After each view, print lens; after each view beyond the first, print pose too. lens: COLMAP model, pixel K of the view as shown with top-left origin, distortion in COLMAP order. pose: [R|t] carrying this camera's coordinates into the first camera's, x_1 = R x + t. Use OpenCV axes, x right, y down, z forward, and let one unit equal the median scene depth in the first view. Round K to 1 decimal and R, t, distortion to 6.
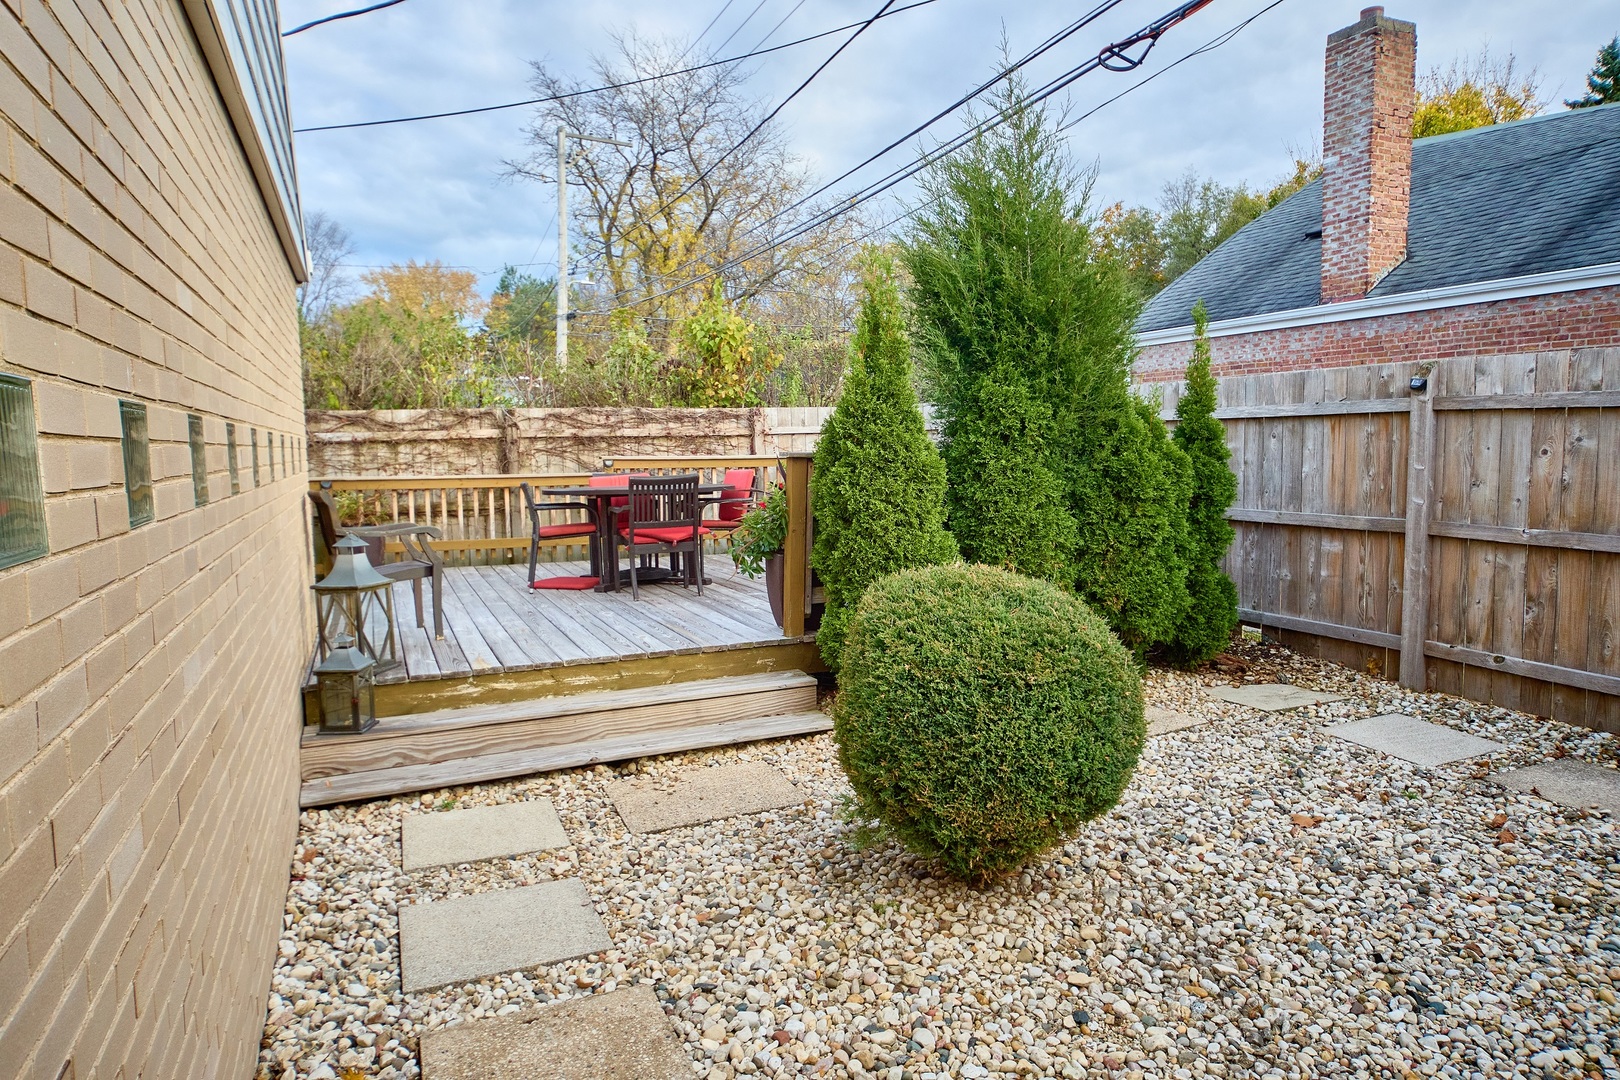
lens RADIAL K [[1024.4, 0, 806.9], [0, 1024.4, 540.8], [0, 0, 1]] dist [0.003509, -0.001221]
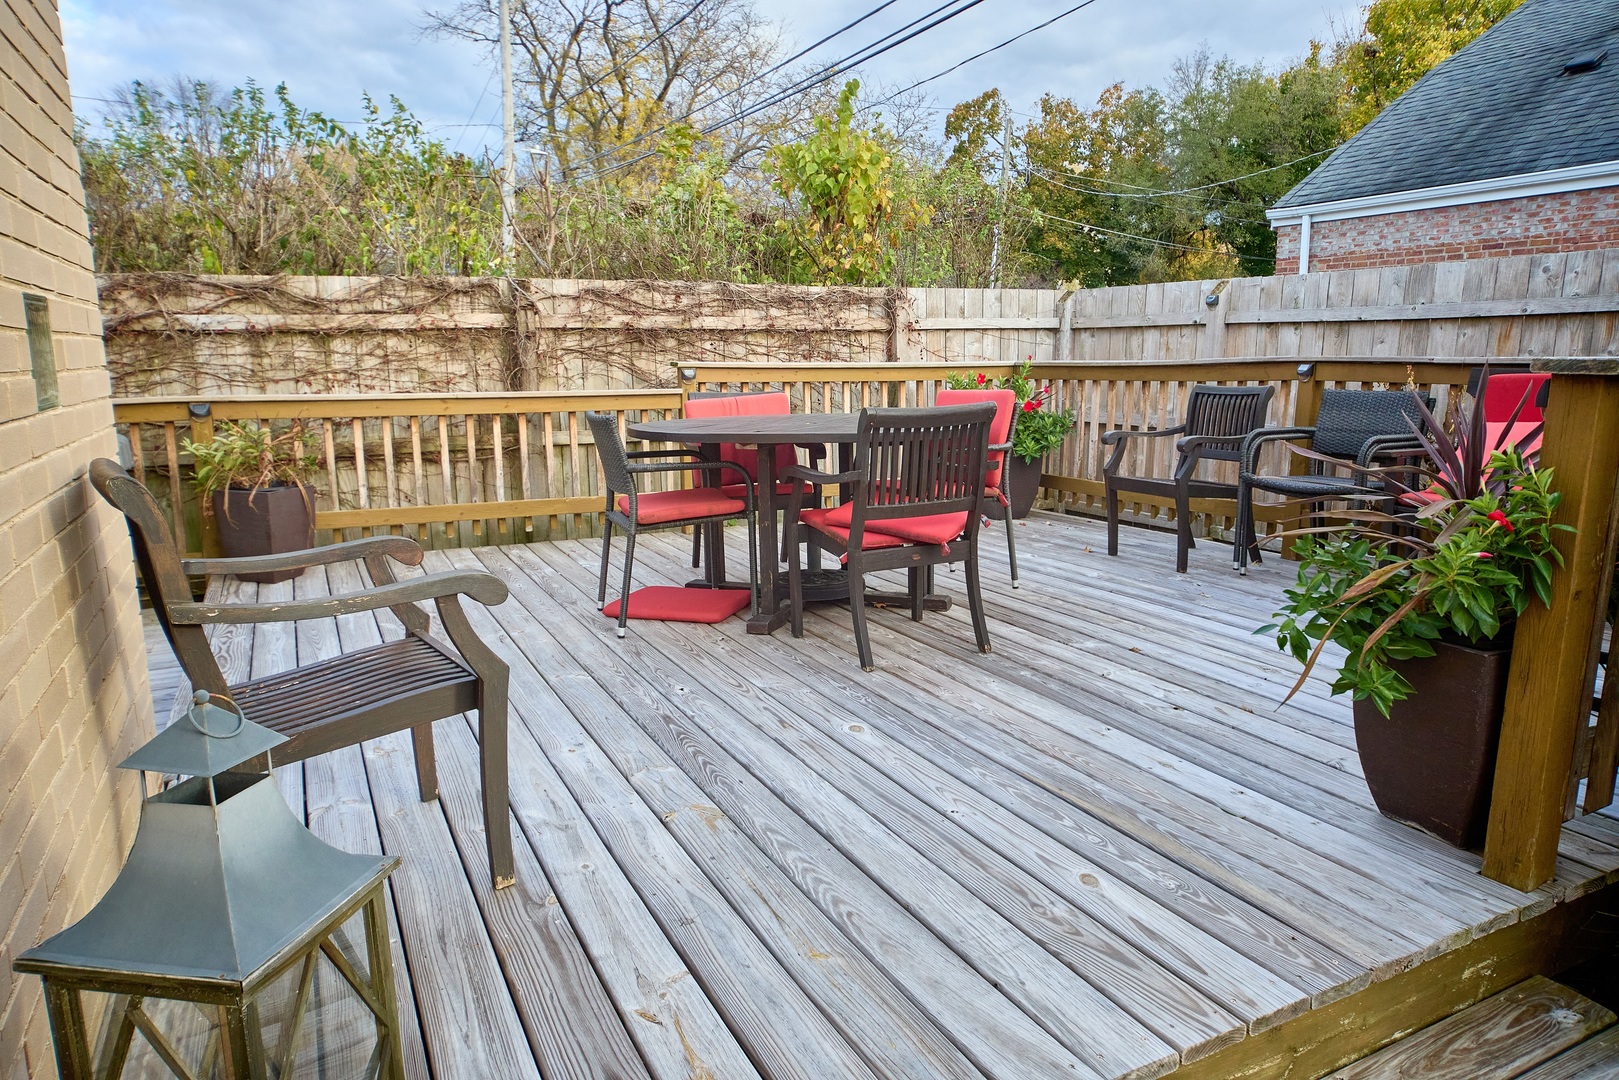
lens RADIAL K [[1023.8, 0, 815.8], [0, 1023.8, 542.8], [0, 0, 1]] dist [0.003509, -0.001221]
pose [[0.997416, -0.003085, 0.071770, -0.159156], [-0.003631, 0.995635, 0.093257, -0.031962], [-0.071745, -0.093277, 0.993052, 0.376330]]
